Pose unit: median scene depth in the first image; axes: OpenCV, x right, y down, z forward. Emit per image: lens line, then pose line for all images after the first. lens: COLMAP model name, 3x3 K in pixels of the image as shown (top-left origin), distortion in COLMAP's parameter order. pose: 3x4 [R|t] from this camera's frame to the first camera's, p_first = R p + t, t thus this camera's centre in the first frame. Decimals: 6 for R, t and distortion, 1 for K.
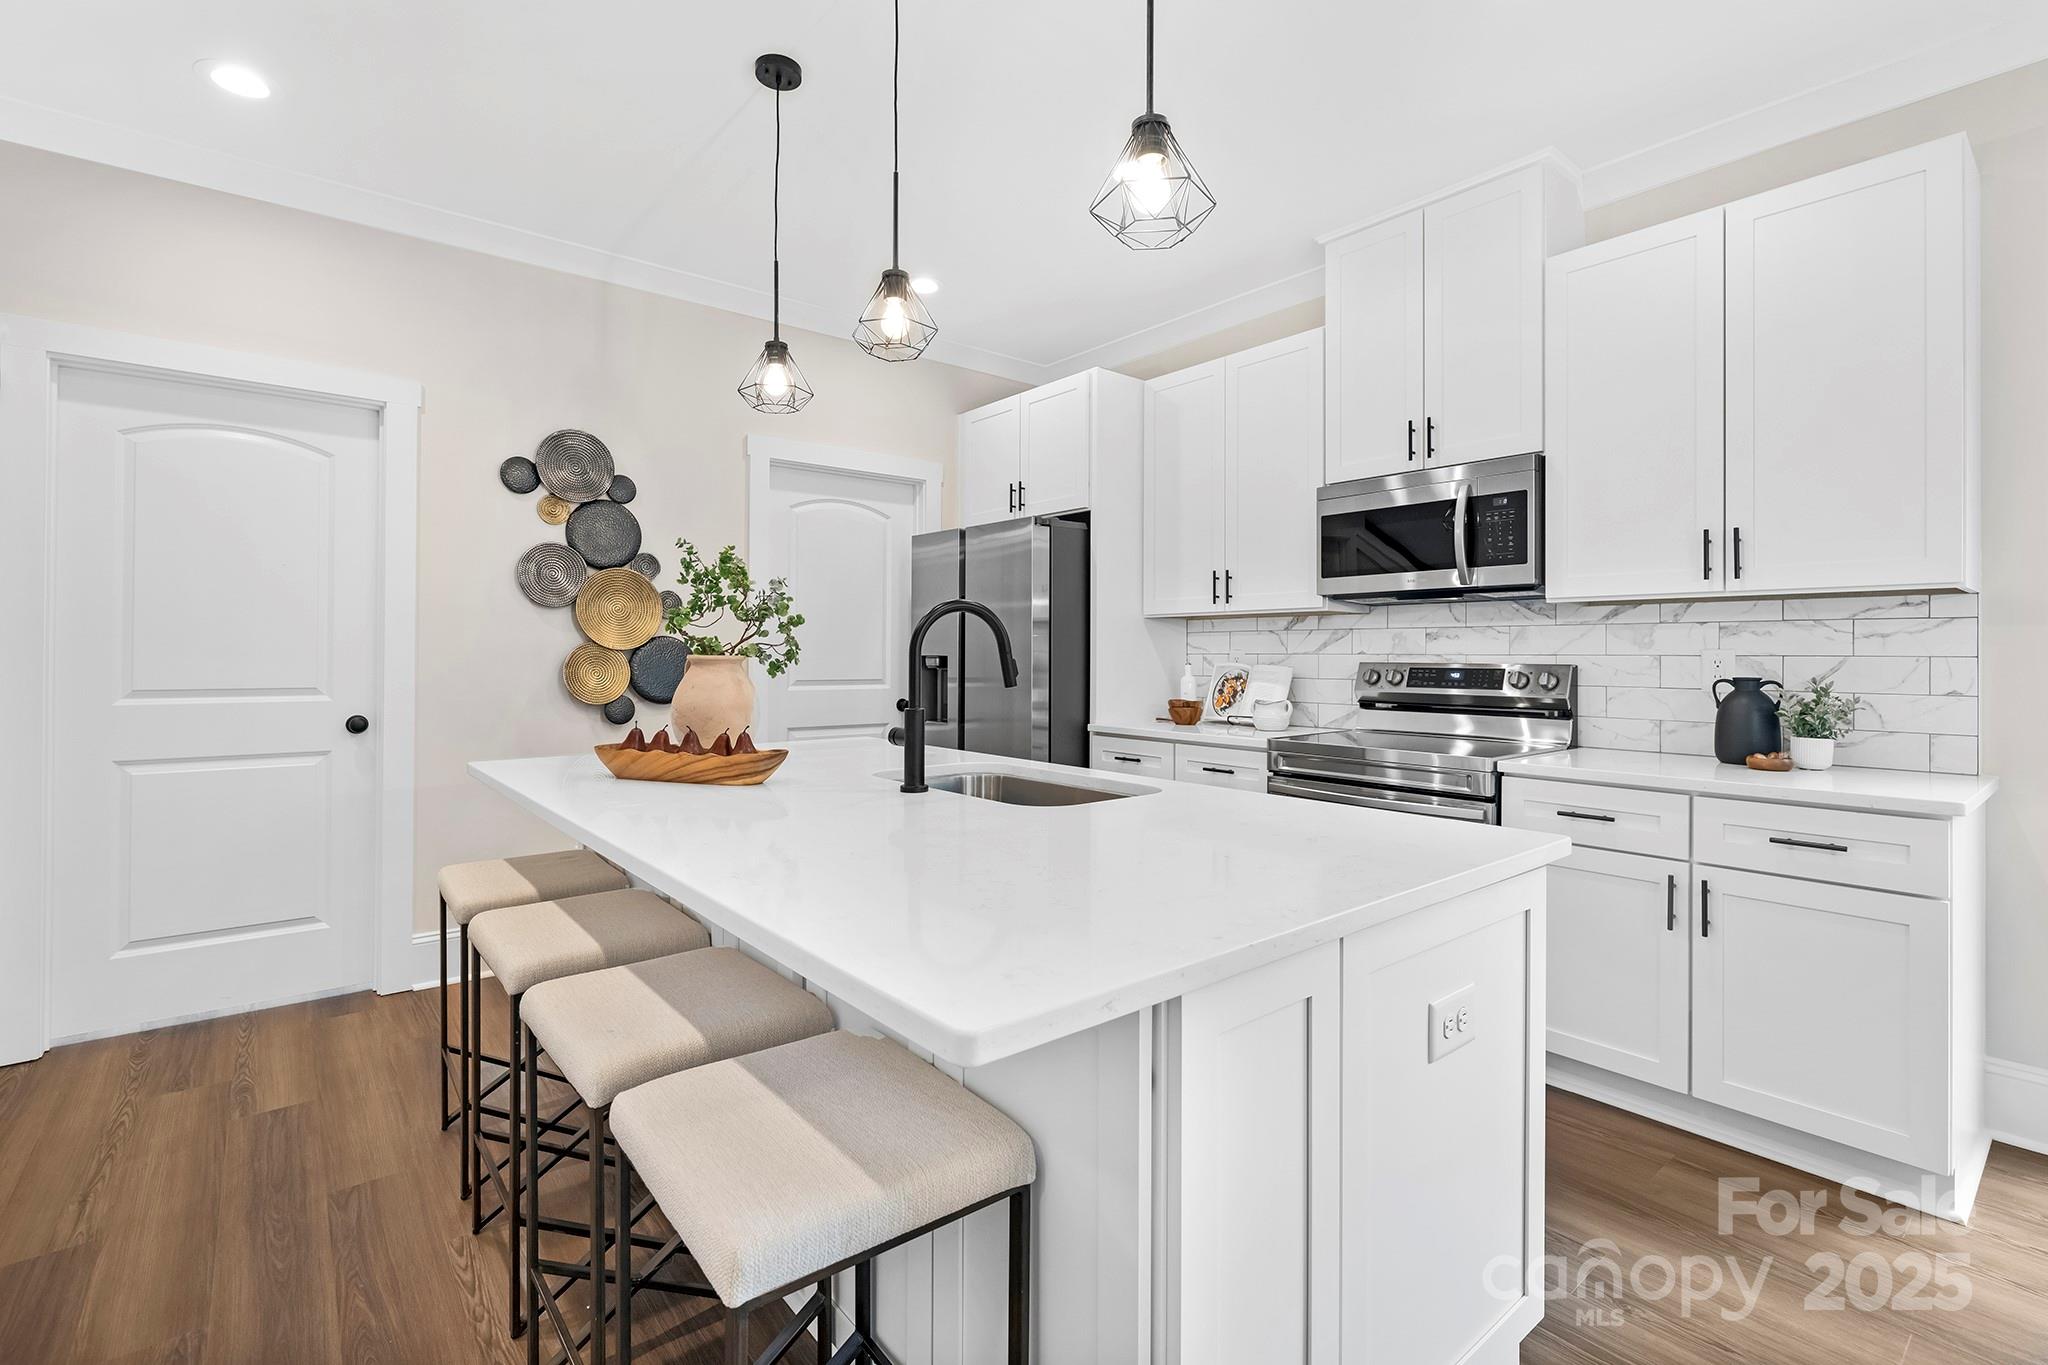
lens RADIAL K [[920.4, 0, 1020.5], [0, 920.4, 642.6], [0, 0, 1]] dist [0.002300, 0.000116]
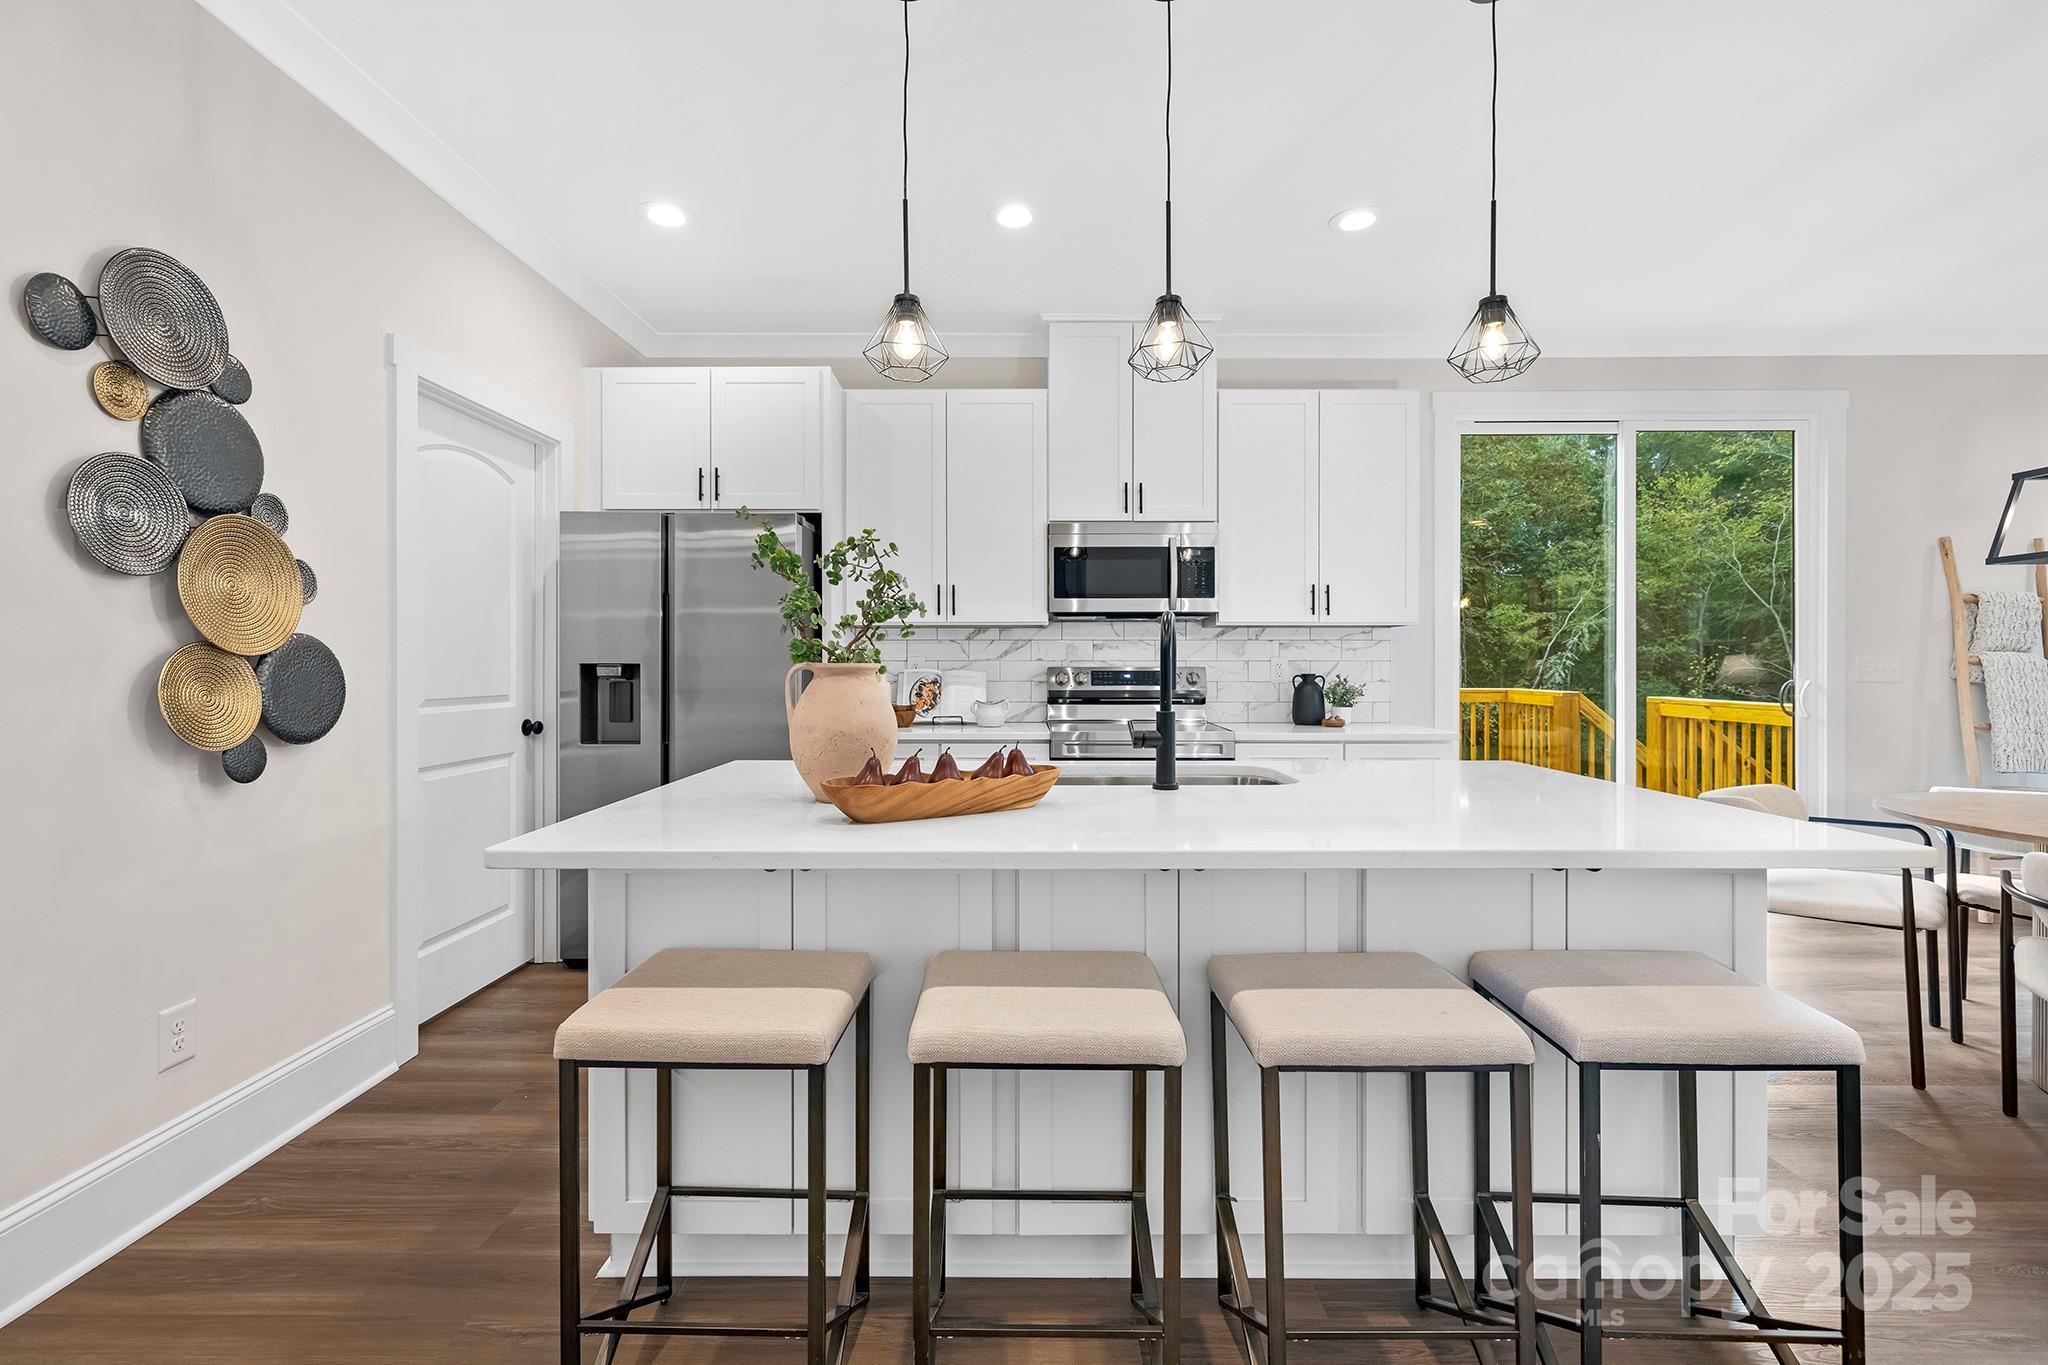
lens RADIAL K [[879.7, 0, 1030.8], [0, 879.7, 664.1], [0, 0, 1]] dist [0.004100, -0.000003]
pose [[0.634785, -0.005418, 0.772670, -0.573923], [-0.006836, 0.999897, 0.012627, 0.002787], [-0.772658, -0.013298, 0.634683, 0.270793]]
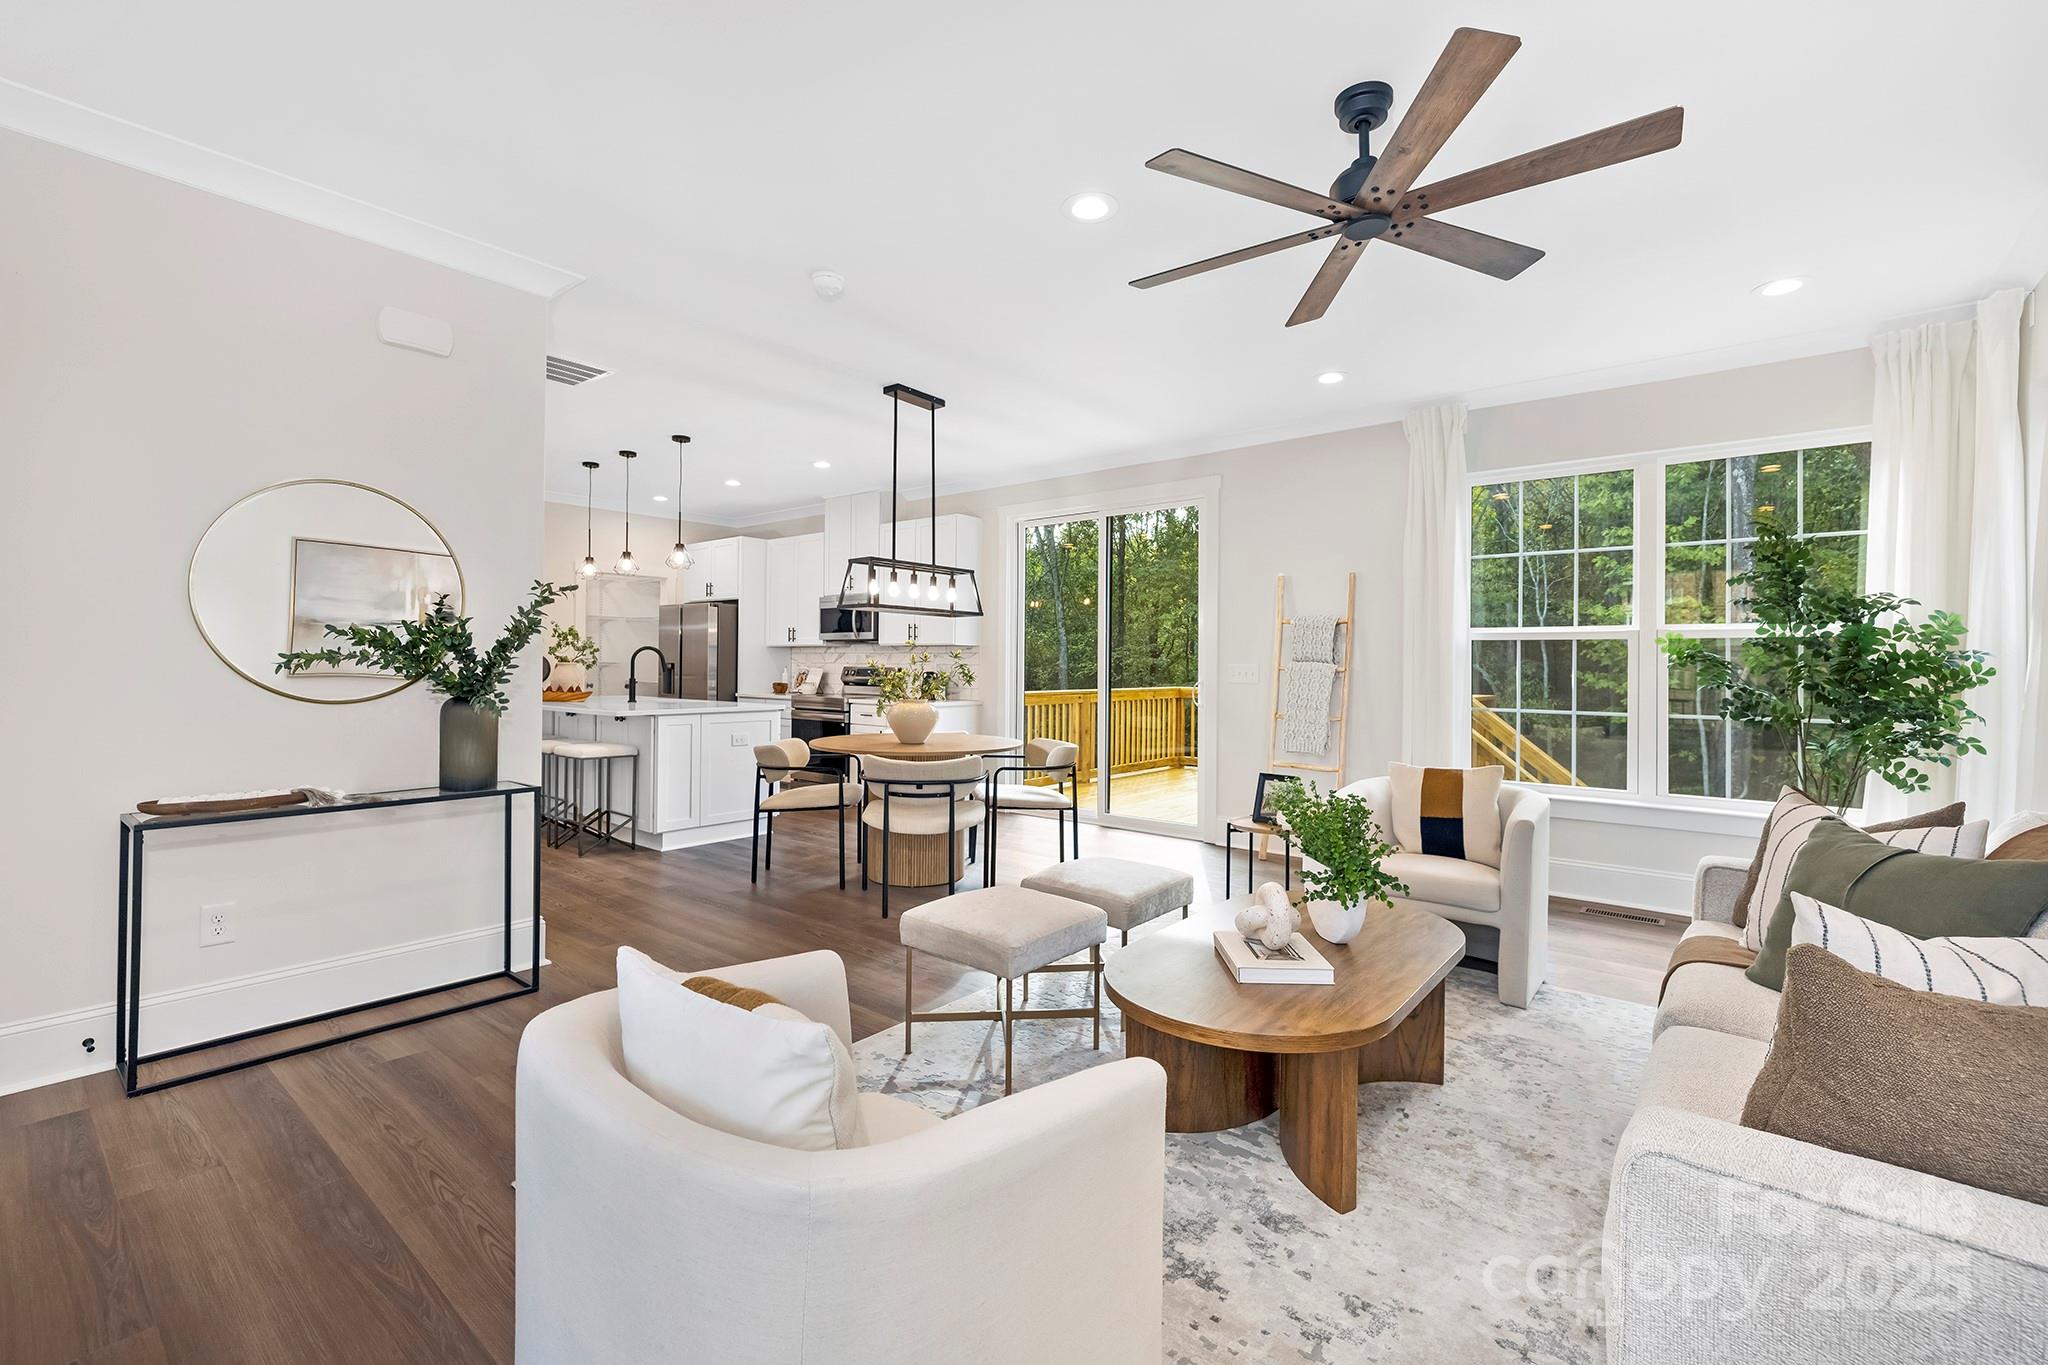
lens RADIAL K [[879.7, 0, 1020.7], [0, 879.7, 666.7], [0, 0, 1]] dist [0.004100, -0.000003]
pose [[0.980447, 0.004107, 0.196742, 0.379084], [-0.007336, 0.999850, 0.015686, -0.019263], [-0.196648, -0.016823, 0.980330, -1.442172]]
